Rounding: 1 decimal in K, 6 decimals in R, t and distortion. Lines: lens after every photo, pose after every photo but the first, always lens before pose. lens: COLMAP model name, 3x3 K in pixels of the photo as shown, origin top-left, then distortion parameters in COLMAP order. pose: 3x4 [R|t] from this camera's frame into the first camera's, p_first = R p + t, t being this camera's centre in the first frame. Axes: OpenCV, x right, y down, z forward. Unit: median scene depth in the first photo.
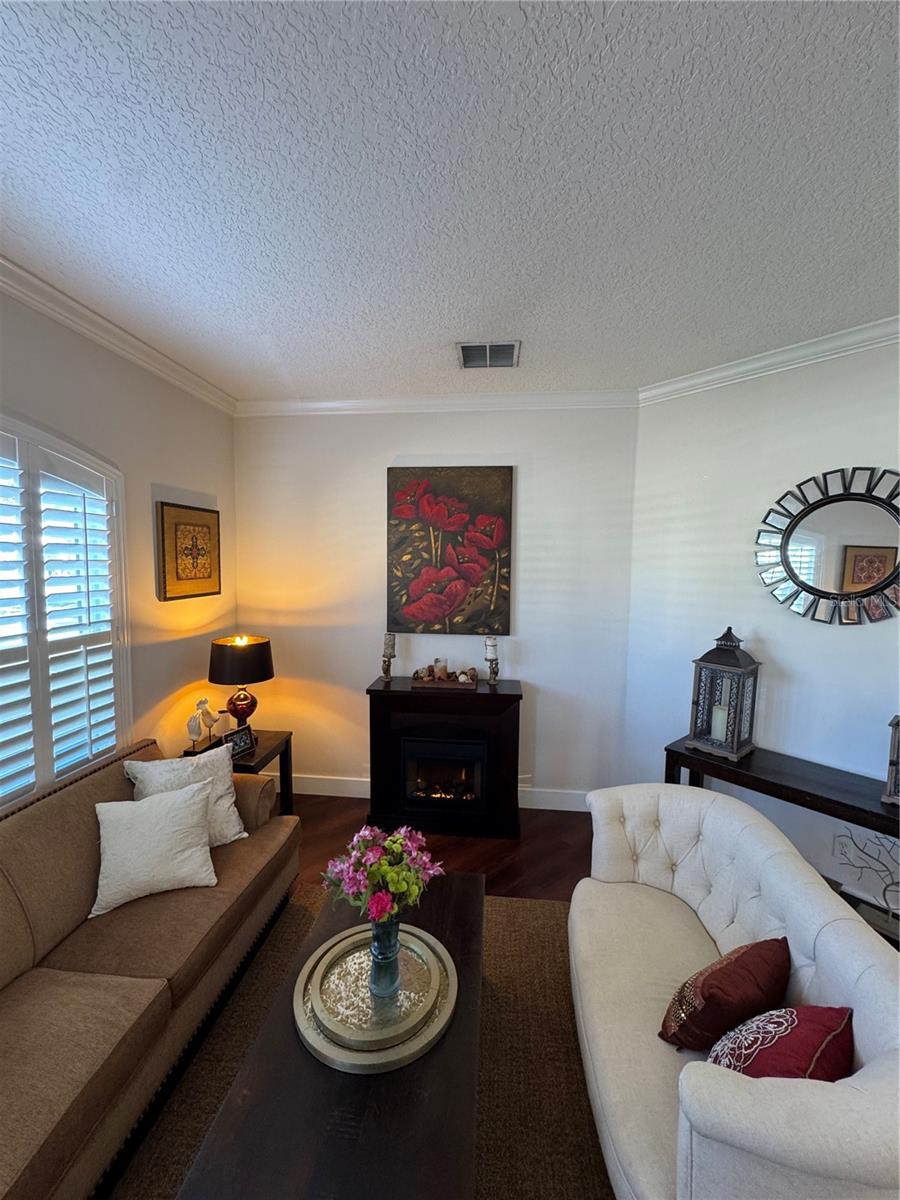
lens RADIAL K [[480.1, 0, 451.1], [0, 480.1, 600.7], [0, 0, 1]] dist [-0.005603, 0.000770]
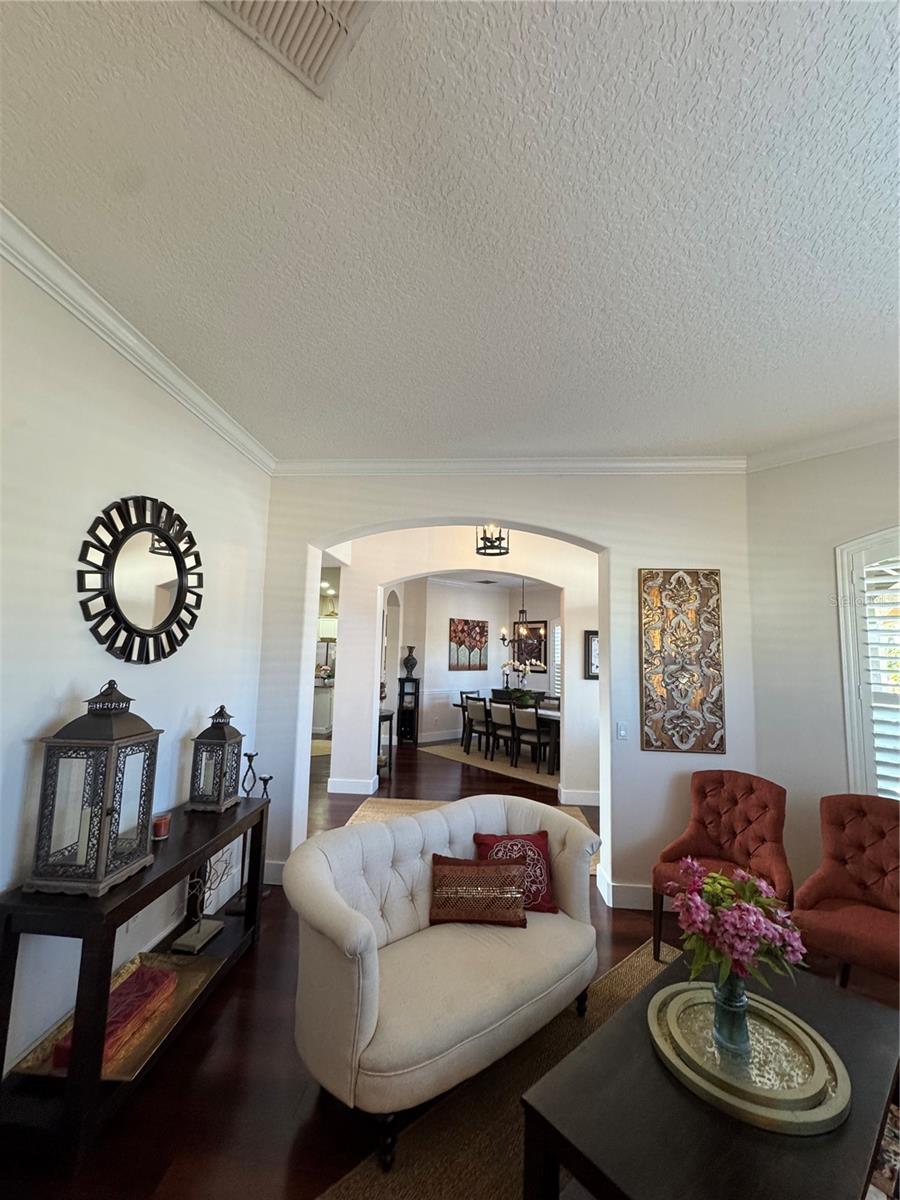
lens RADIAL K [[480.1, 0, 451.1], [0, 480.1, 600.7], [0, 0, 1]] dist [-0.005603, 0.000770]
pose [[-0.724459, 0.040371, 0.688135, -0.249590], [0.023125, 0.999145, -0.034272, -0.025097], [-0.688930, -0.008916, -0.724773, 1.229102]]
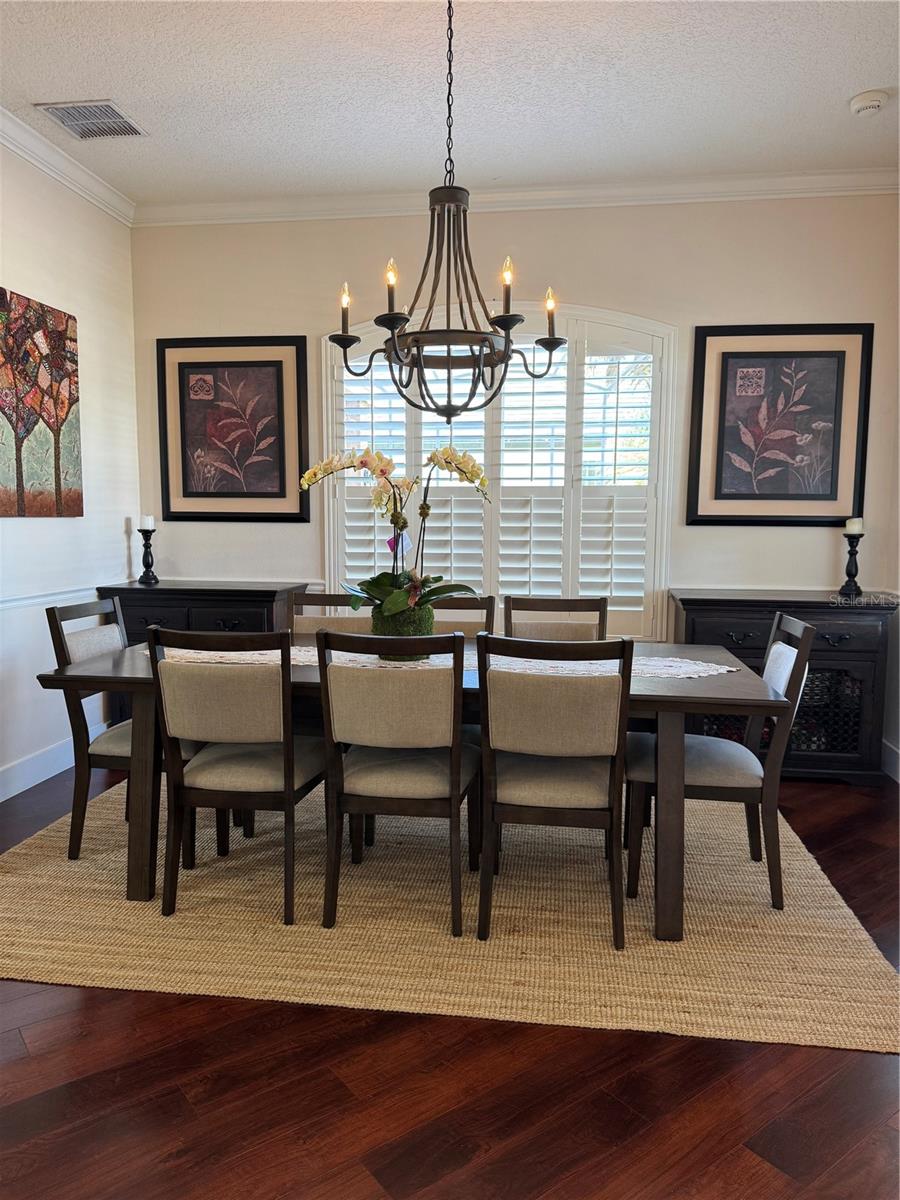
lens RADIAL K [[838.0, 0, 444.3], [0, 838.0, 603.2], [0, 0, 1]] dist [0.077469, -0.111517]
pose [[-0.999194, -0.023595, 0.032488, 1.354216], [-0.017188, 0.982588, 0.185000, 0.239260], [-0.036287, 0.184292, -0.982201, -0.019629]]
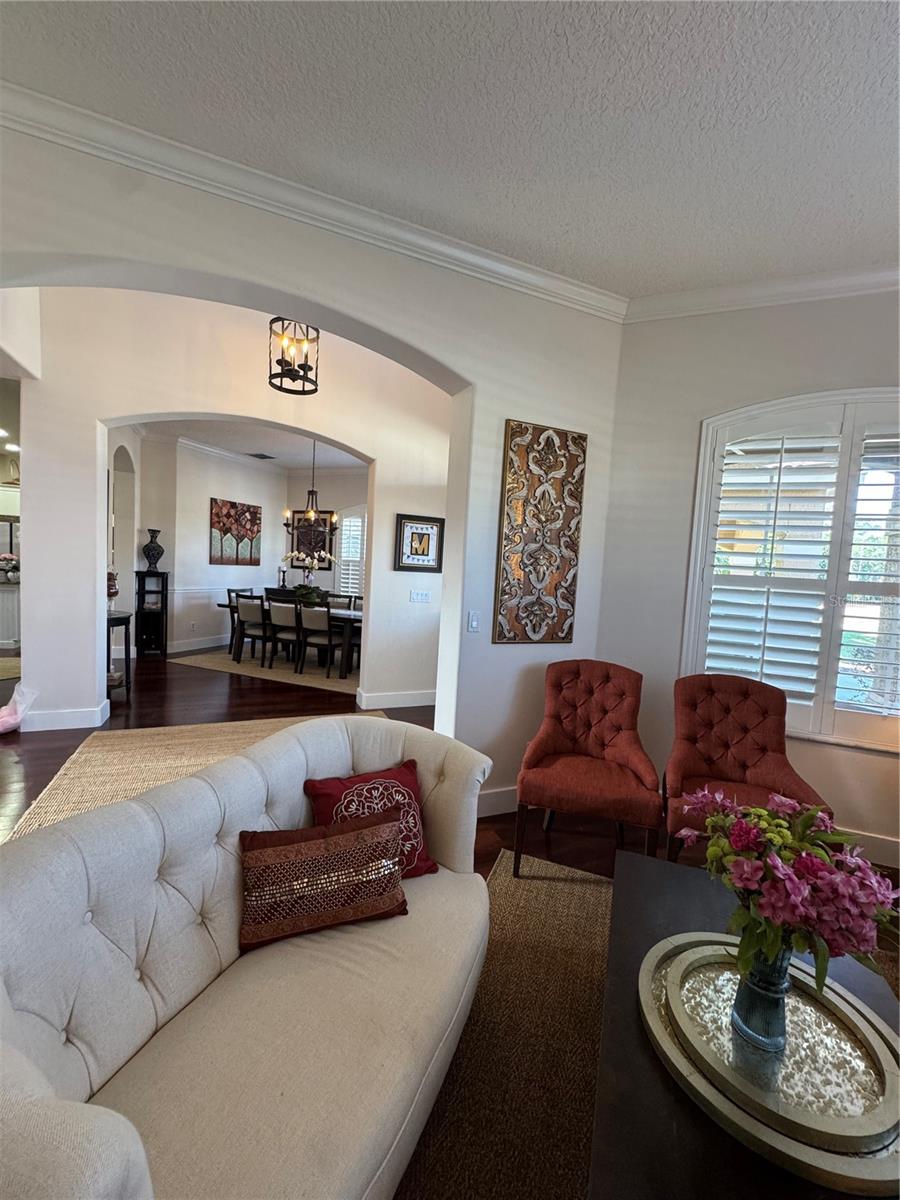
lens RADIAL K [[480.1, 0, 451.1], [0, 480.1, 600.7], [0, 0, 1]] dist [-0.005603, 0.000770]
pose [[-0.959540, -0.085300, 0.268340, 0.074372], [-0.044885, 0.987160, 0.153299, 0.082651], [-0.277971, 0.135052, -0.951048, 0.991501]]
